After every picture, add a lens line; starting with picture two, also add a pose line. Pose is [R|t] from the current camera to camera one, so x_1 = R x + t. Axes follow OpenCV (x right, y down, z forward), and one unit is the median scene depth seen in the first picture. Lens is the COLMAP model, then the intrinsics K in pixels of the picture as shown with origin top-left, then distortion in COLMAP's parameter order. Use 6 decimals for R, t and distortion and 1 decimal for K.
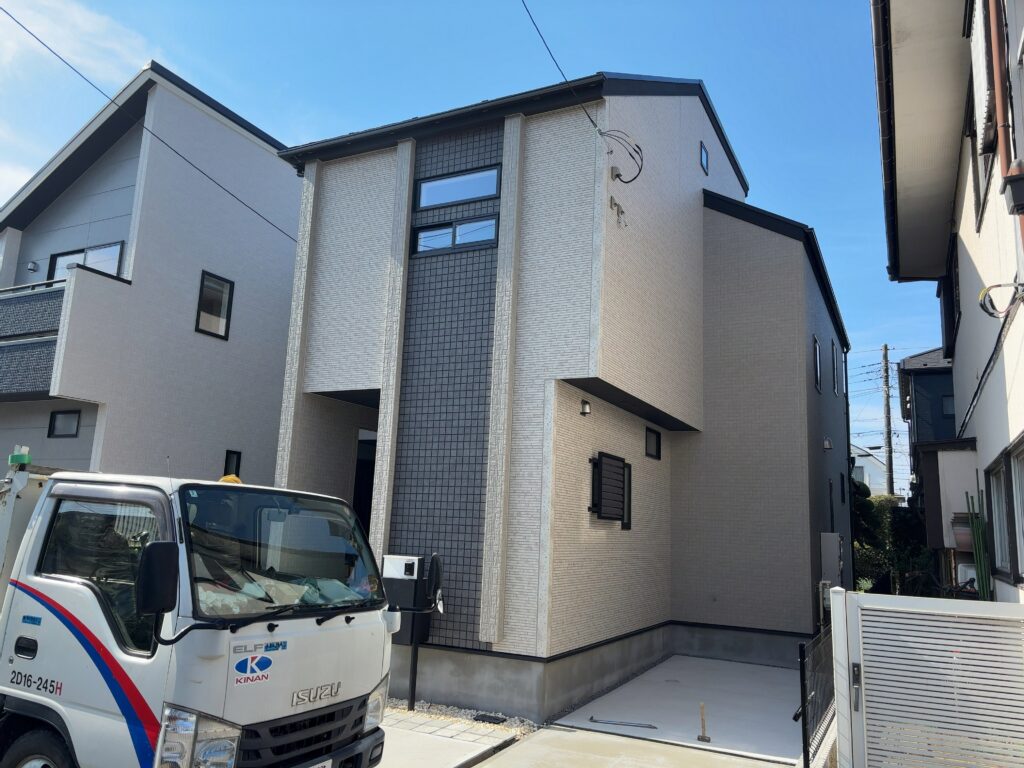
lens RADIAL K [[780.2, 0, 535.9], [0, 780.2, 393.0], [0, 0, 1]] dist [0.045063, -0.086240]
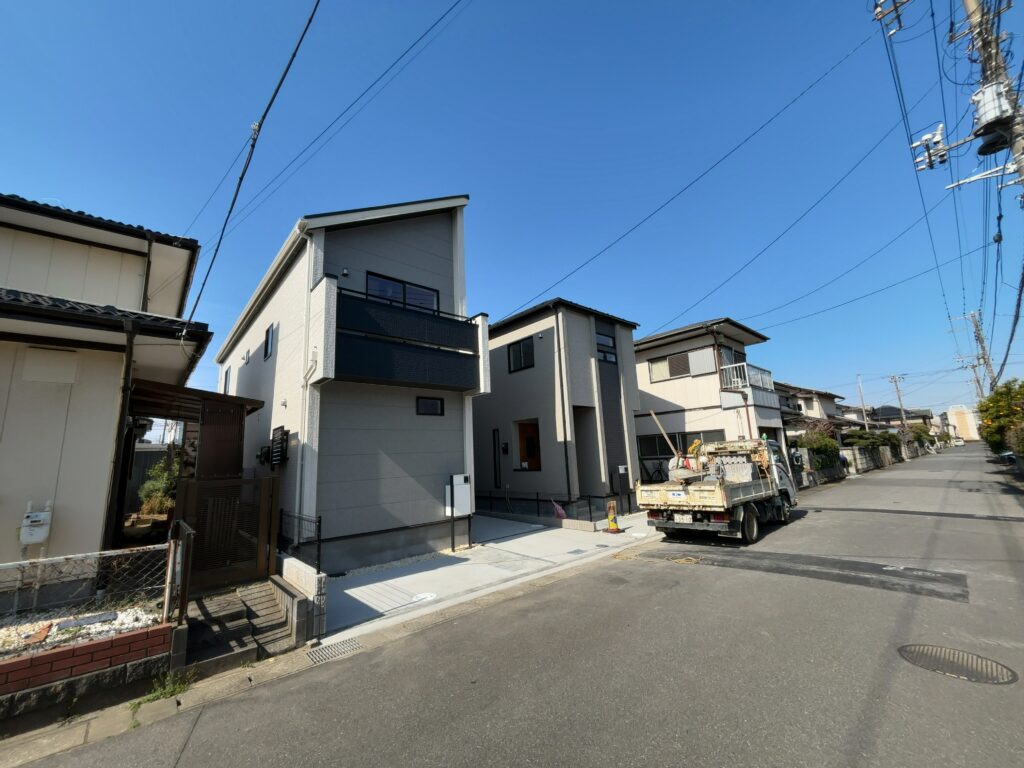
lens RADIAL K [[406.0, 0, 512.0], [0, 406.0, 384.0], [0, 0, 1]] dist [0.000787, 0.000044]
pose [[0.377779, 0.113103, 0.918962, -1.350075], [-0.095701, 0.991965, -0.082745, 0.050687], [-0.920937, -0.056686, 0.385568, 0.604858]]
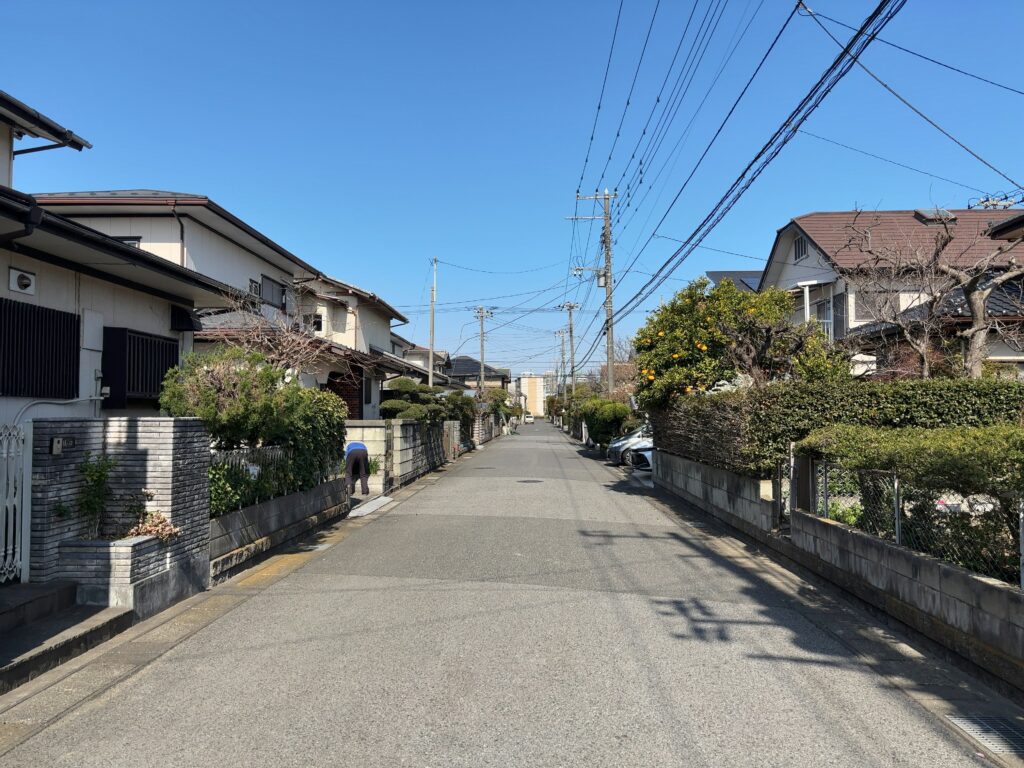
lens RADIAL K [[767.6, 0, 512.2], [0, 767.6, 389.4], [0, 0, 1]] dist [0.044189, -0.050341]
pose [[-0.411999, -0.010669, 0.911122, -1.012668], [-0.169965, 0.983281, -0.065342, 0.044582], [-0.895192, -0.181780, -0.406925, 0.482754]]
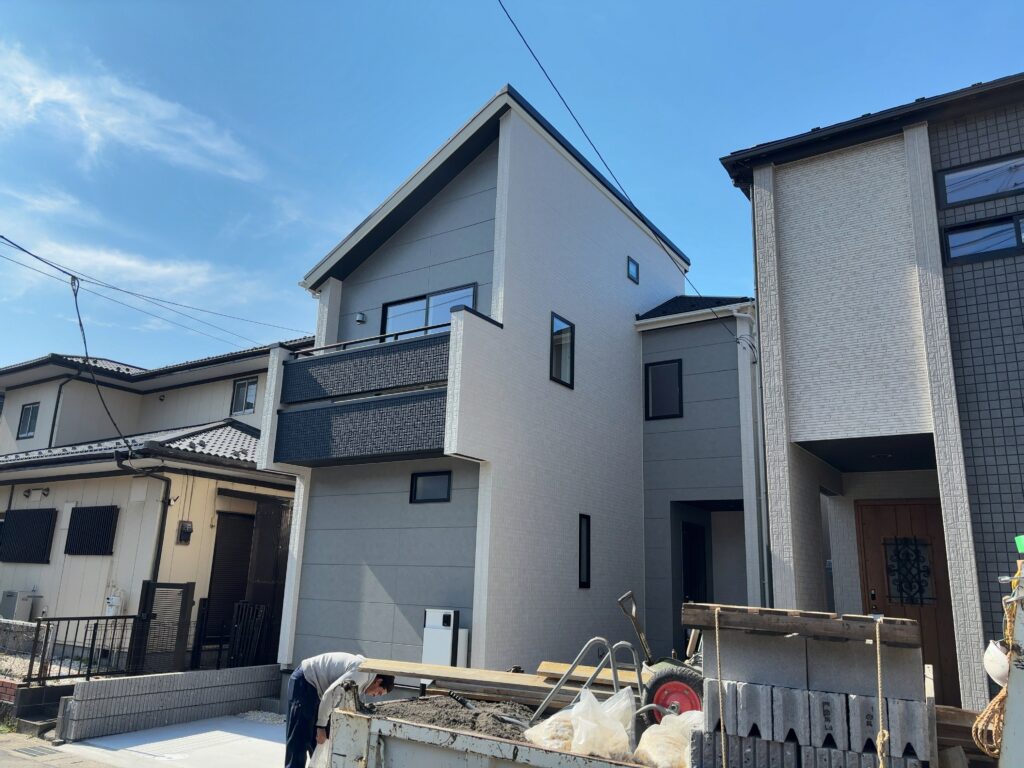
lens RADIAL K [[767.6, 0, 512.2], [0, 767.6, 389.4], [0, 0, 1]] dist [0.044189, -0.050341]
pose [[0.990855, -0.035395, -0.130207, -0.421681], [0.024873, 0.996358, -0.081563, 0.002917], [0.132620, 0.077579, 0.988126, 0.154700]]
